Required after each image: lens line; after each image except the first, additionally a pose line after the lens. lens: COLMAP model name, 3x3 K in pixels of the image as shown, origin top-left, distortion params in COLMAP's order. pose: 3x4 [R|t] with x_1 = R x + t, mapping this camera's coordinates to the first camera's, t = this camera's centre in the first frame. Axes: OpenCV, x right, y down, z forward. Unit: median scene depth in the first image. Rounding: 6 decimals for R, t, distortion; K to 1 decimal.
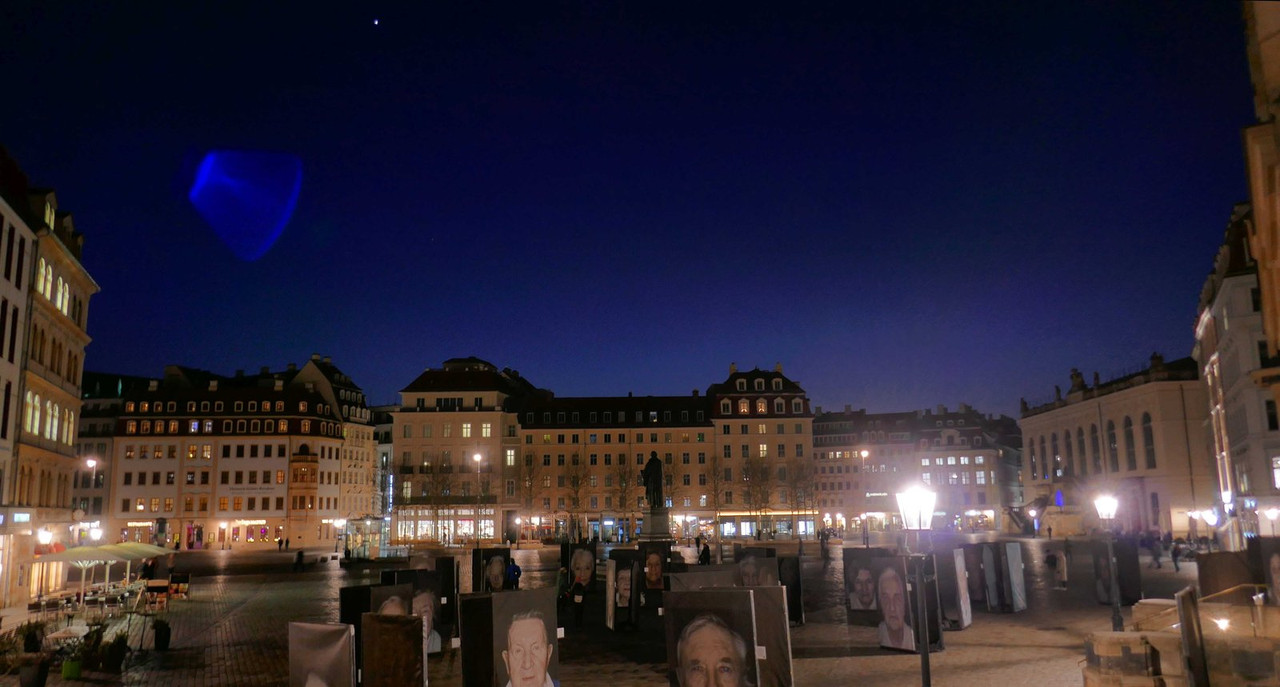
lens RADIAL K [[959.7, 0, 640.9], [0, 959.7, 362.5], [0, 0, 1]] dist [-0.000001, -0.001576]
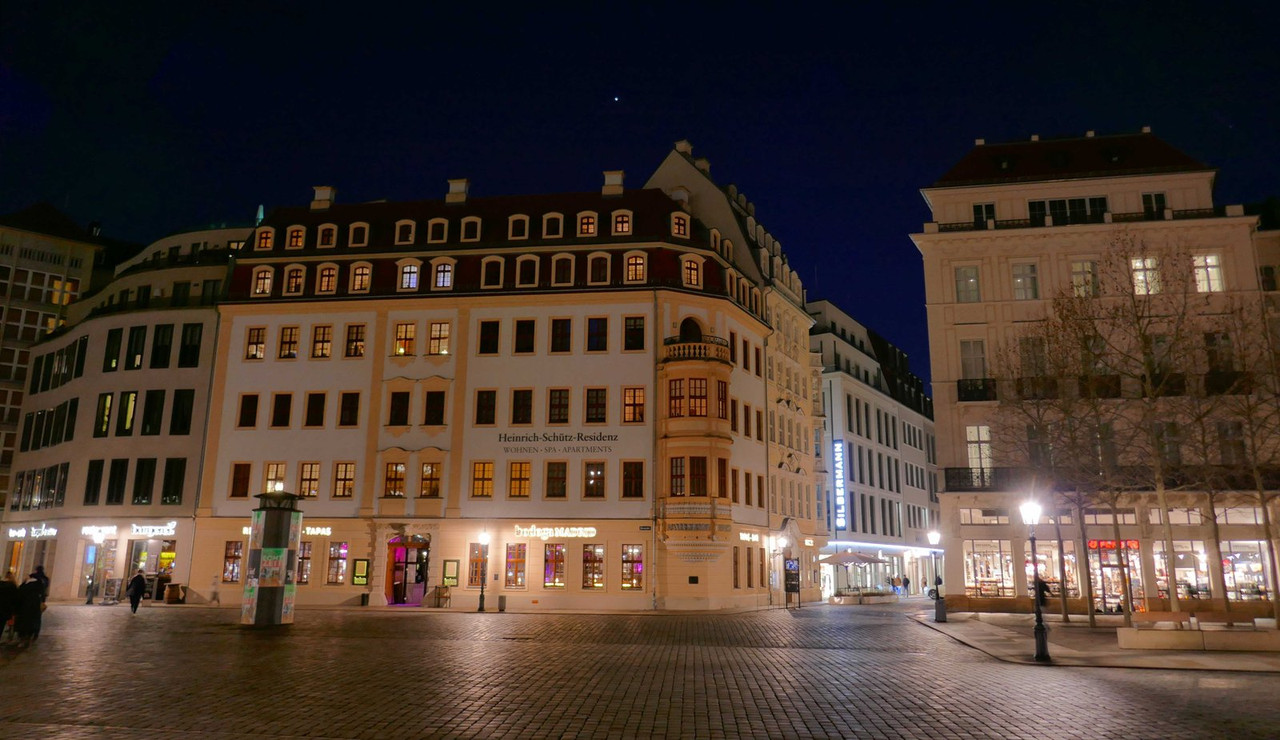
lens RADIAL K [[925.5, 0, 636.3], [0, 925.5, 353.2], [0, 0, 1]] dist [-0.006500, 0.000082]
pose [[0.971453, -0.030510, -0.235261, -0.293345], [0.014041, 0.997352, -0.071362, 0.124421], [0.236815, 0.066021, 0.969309, 0.668267]]
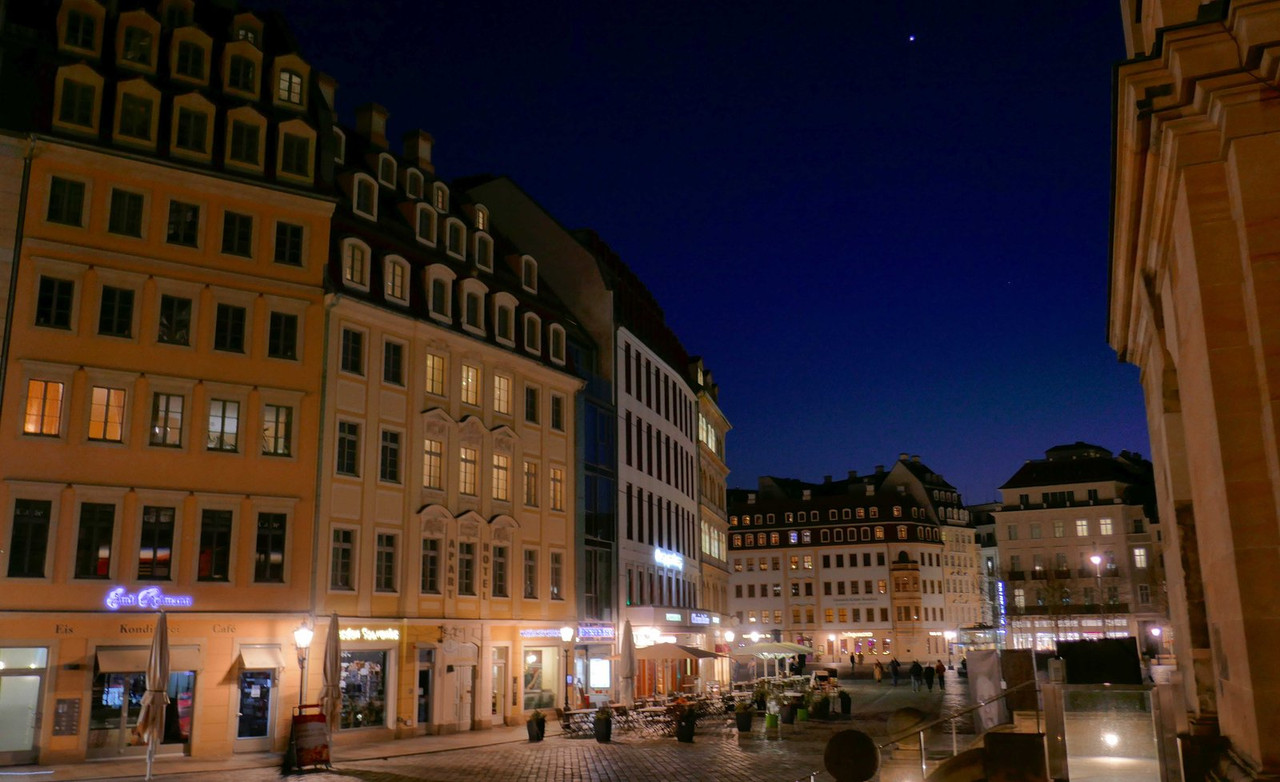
lens RADIAL K [[1159.2, 0, 619.3], [0, 1159.2, 380.4], [0, 0, 1]] dist [-0.005219, -0.005293]
pose [[0.844731, -0.113468, -0.523024, 0.029527], [0.083497, 0.993241, -0.080624, -0.013358], [0.528638, 0.024435, 0.848496, -0.120999]]
